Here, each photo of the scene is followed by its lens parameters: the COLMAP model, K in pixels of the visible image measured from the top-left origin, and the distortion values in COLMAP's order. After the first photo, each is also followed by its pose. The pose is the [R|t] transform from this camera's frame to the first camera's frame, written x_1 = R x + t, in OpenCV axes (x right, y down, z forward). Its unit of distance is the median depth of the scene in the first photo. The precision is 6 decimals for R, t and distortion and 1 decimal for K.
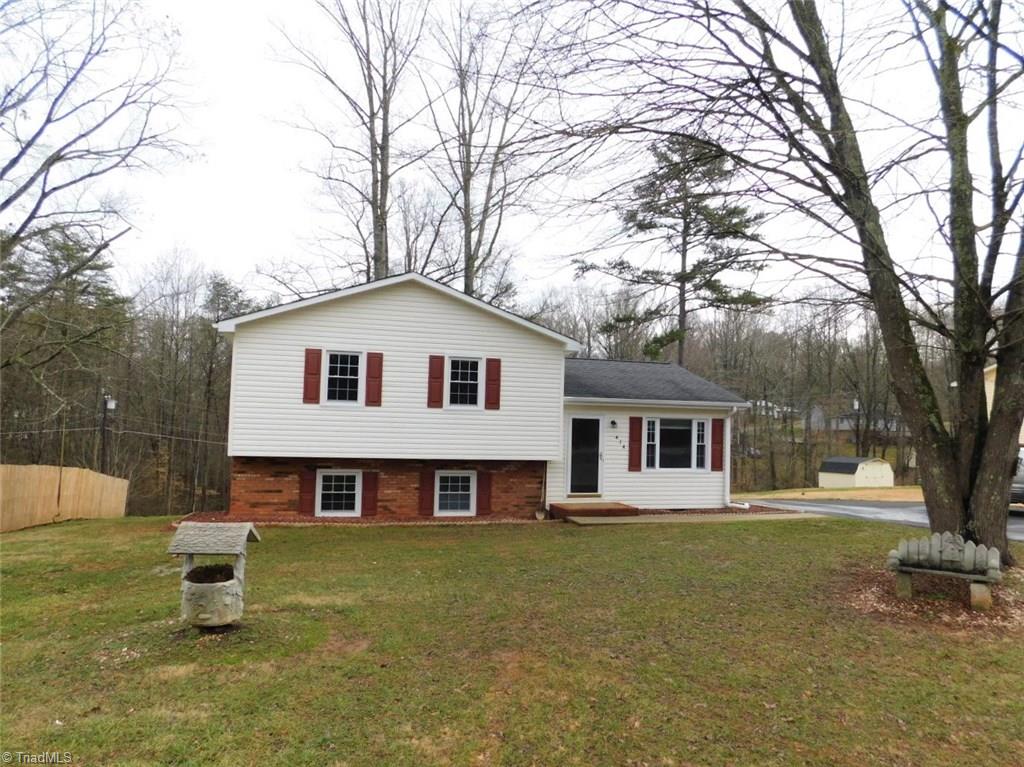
lens RADIAL K [[677.9, 0, 512.0], [0, 677.9, 383.5], [0, 0, 1]] dist [-0.053266, 0.000215]
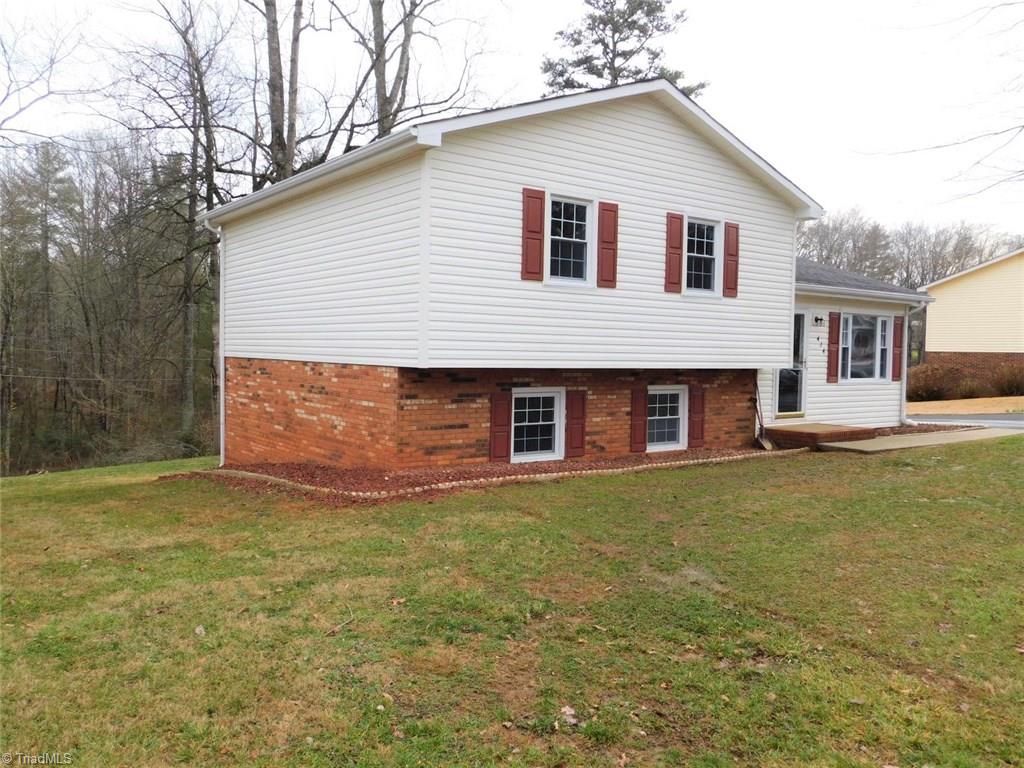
lens RADIAL K [[822.9, 0, 512.0], [0, 822.9, 384.0], [0, 0, 1]] dist [-0.012780, 0.016635]
pose [[0.928371, -0.024070, 0.370876, -0.561466], [-0.015516, 0.994520, 0.103384, 0.043831], [-0.371332, -0.101734, 0.922910, 0.293824]]
